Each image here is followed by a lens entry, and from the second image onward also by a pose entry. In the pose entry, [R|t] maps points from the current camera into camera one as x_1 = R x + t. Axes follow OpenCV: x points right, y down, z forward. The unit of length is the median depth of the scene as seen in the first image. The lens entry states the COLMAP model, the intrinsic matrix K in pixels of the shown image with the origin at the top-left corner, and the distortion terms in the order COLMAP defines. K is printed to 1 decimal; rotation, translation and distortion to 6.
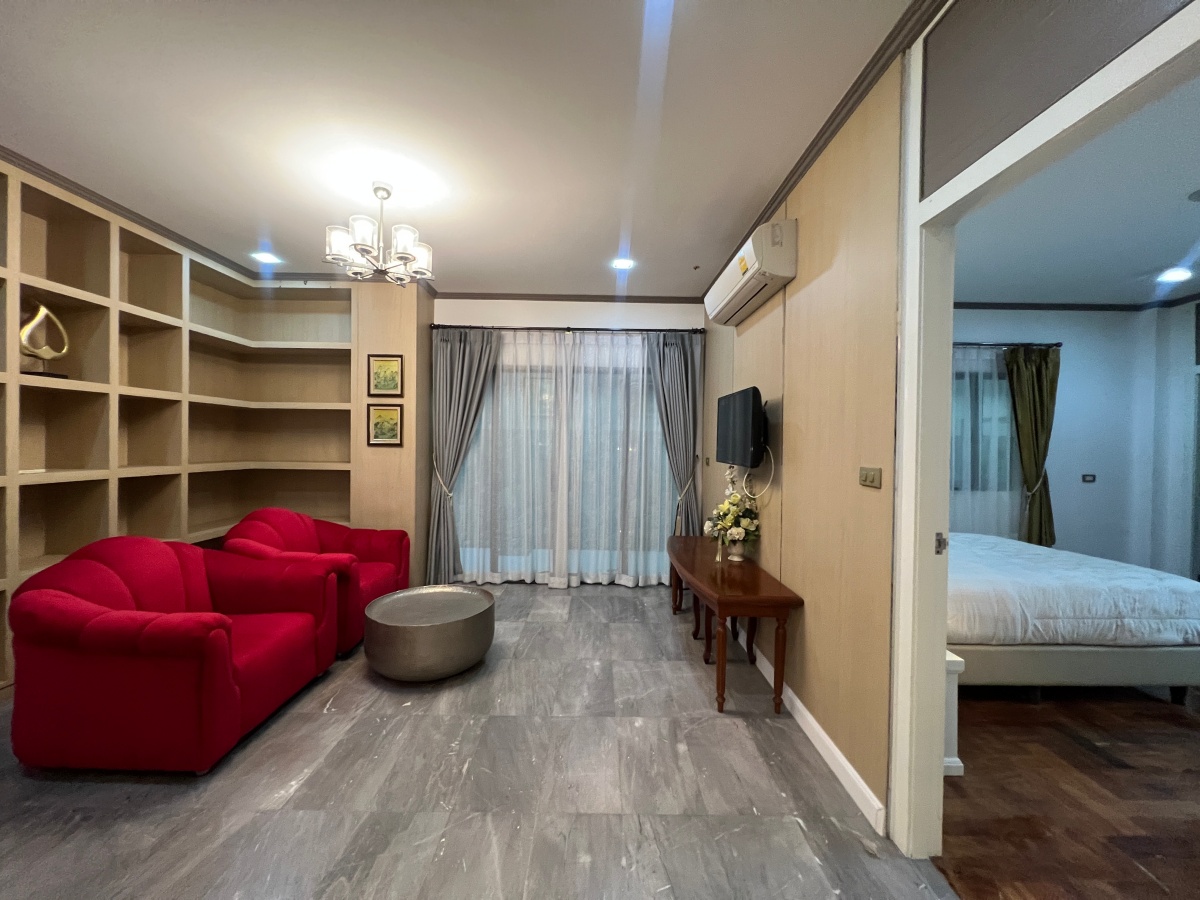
lens RADIAL K [[481.6, 0, 598.4], [0, 481.6, 447.7], [0, 0, 1]] dist [-0.004318, 0.000892]
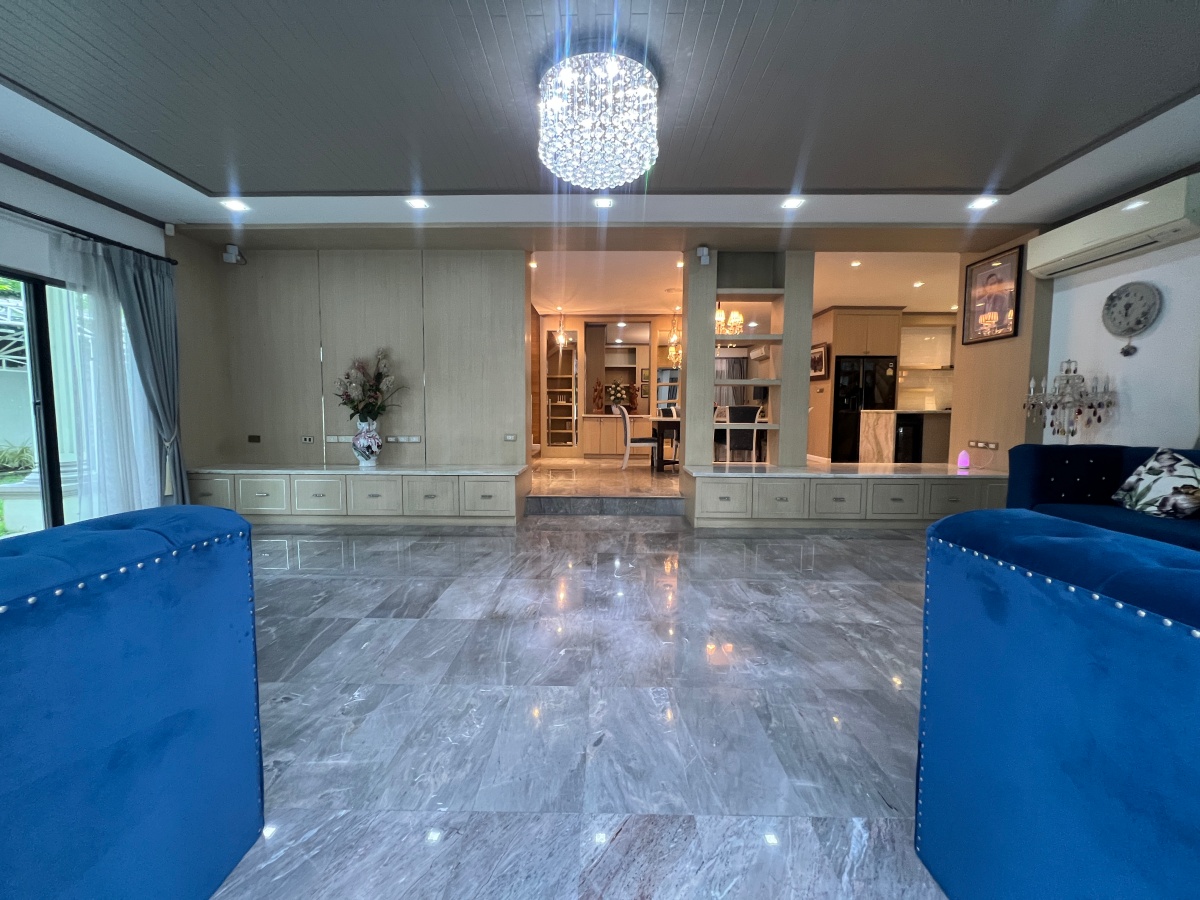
lens RADIAL K [[481.6, 0, 598.4], [0, 481.6, 447.7], [0, 0, 1]] dist [-0.004318, 0.000892]
pose [[0.999770, -0.010000, -0.018949, -0.720271], [0.011252, 0.997678, 0.067174, 0.112968], [0.018233, -0.067372, 0.997561, -2.240276]]
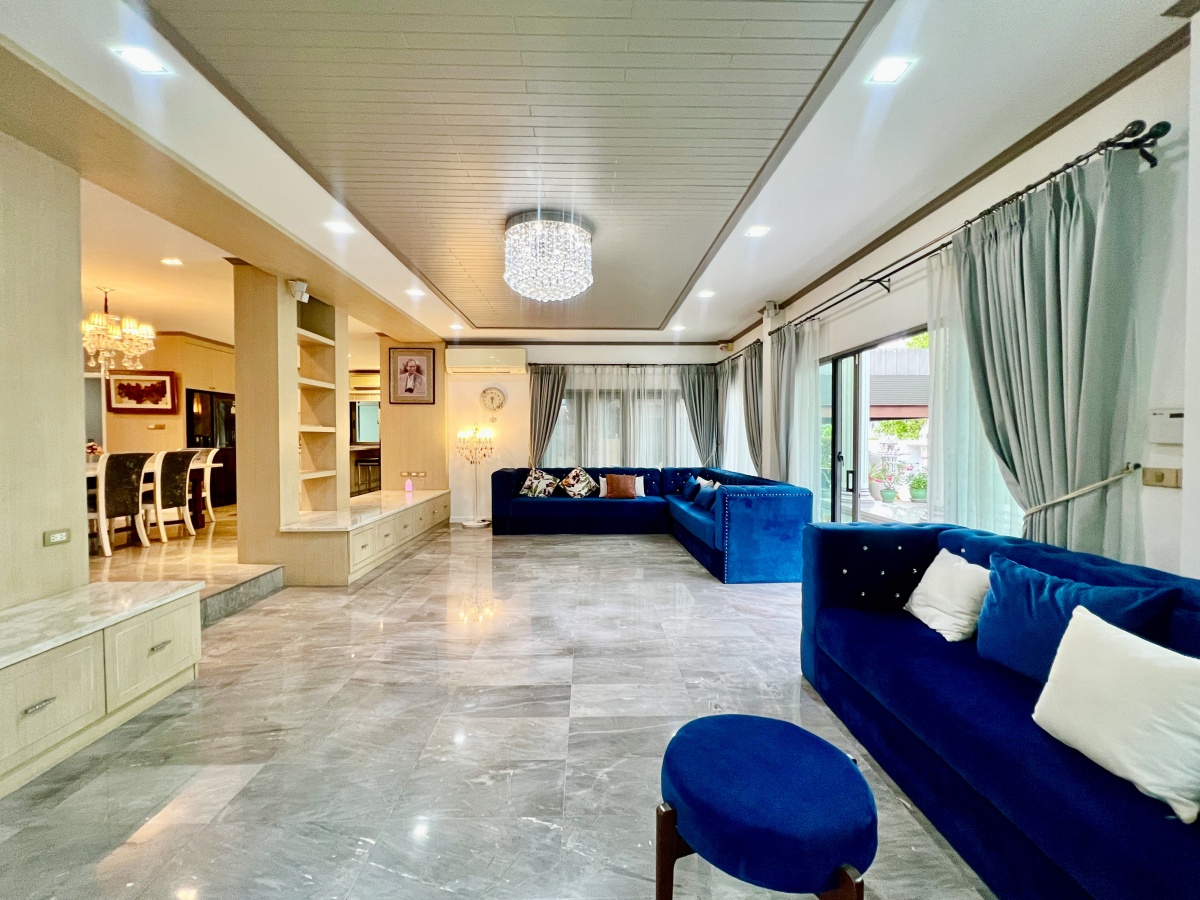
lens RADIAL K [[490.2, 0, 598.1], [0, 490.2, 447.4], [0, 0, 1]] dist [-0.003690, 0.000284]
pose [[-0.020874, -0.036420, 0.999119, -1.625329], [0.008915, 0.999290, 0.036612, 0.036810], [-0.999742, 0.009672, -0.020535, -1.643736]]
